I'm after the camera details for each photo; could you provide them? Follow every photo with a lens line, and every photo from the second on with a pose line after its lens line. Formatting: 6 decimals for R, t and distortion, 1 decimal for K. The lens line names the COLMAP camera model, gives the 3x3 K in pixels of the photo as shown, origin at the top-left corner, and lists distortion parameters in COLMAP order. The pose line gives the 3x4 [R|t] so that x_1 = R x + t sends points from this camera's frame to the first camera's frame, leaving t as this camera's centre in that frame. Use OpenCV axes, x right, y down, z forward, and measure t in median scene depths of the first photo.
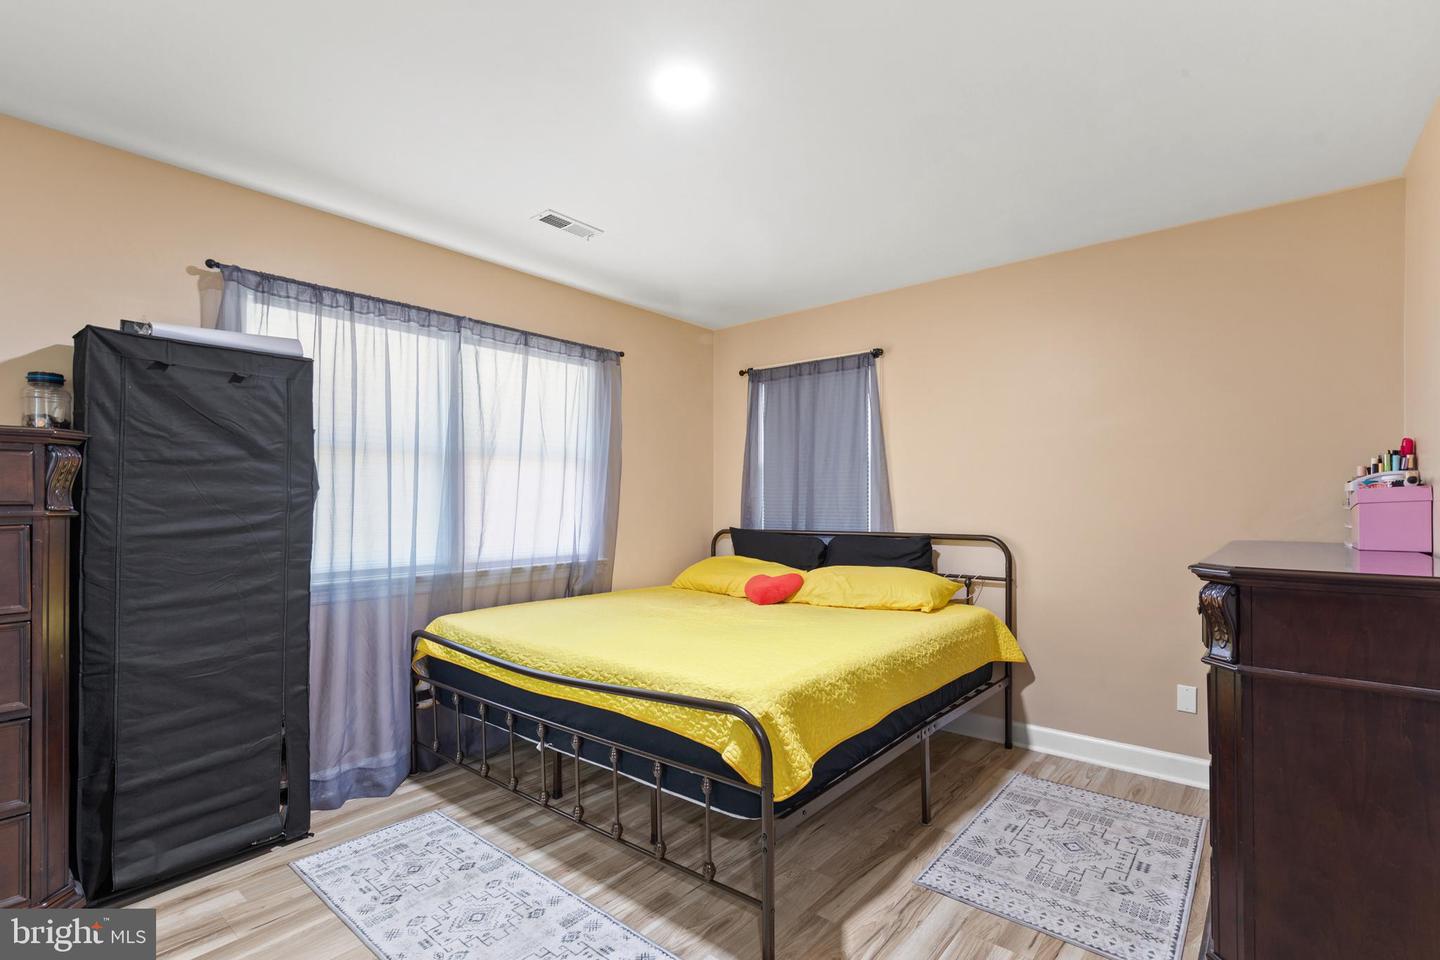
lens RADIAL K [[682.7, 0, 728.3], [0, 682.7, 487.4], [0, 0, 1]] dist [0.001708, 0.000207]
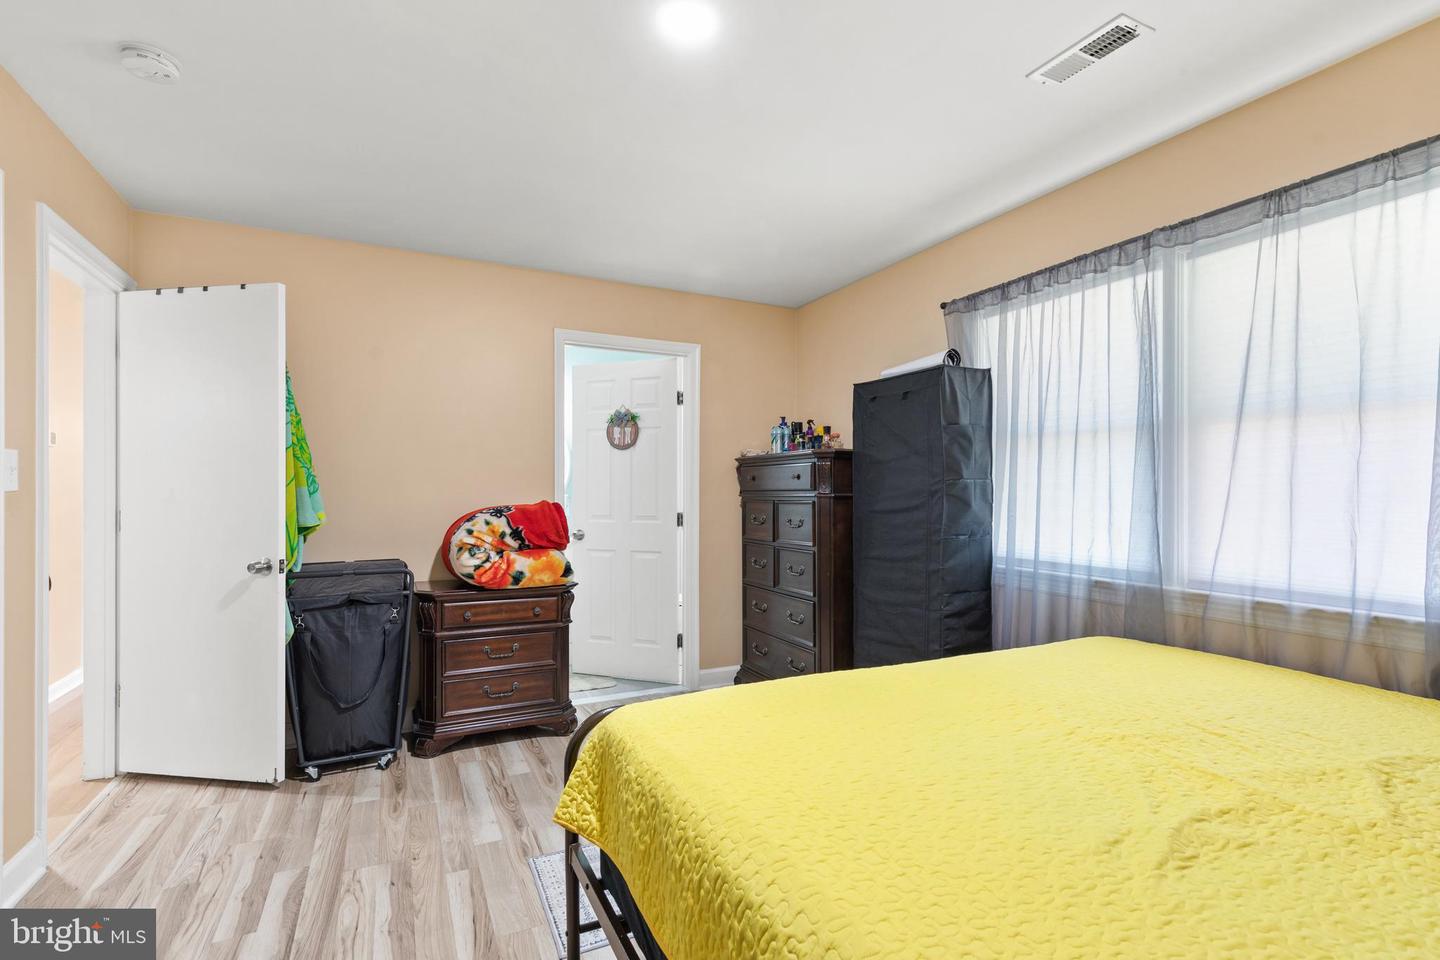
lens RADIAL K [[682.7, 0, 728.3], [0, 682.7, 487.4], [0, 0, 1]] dist [0.001708, 0.000207]
pose [[-0.425019, -0.011924, -0.905106, 0.481777], [0.005614, 0.999859, -0.015808, 0.030368], [0.905167, -0.011800, -0.424892, 0.963958]]
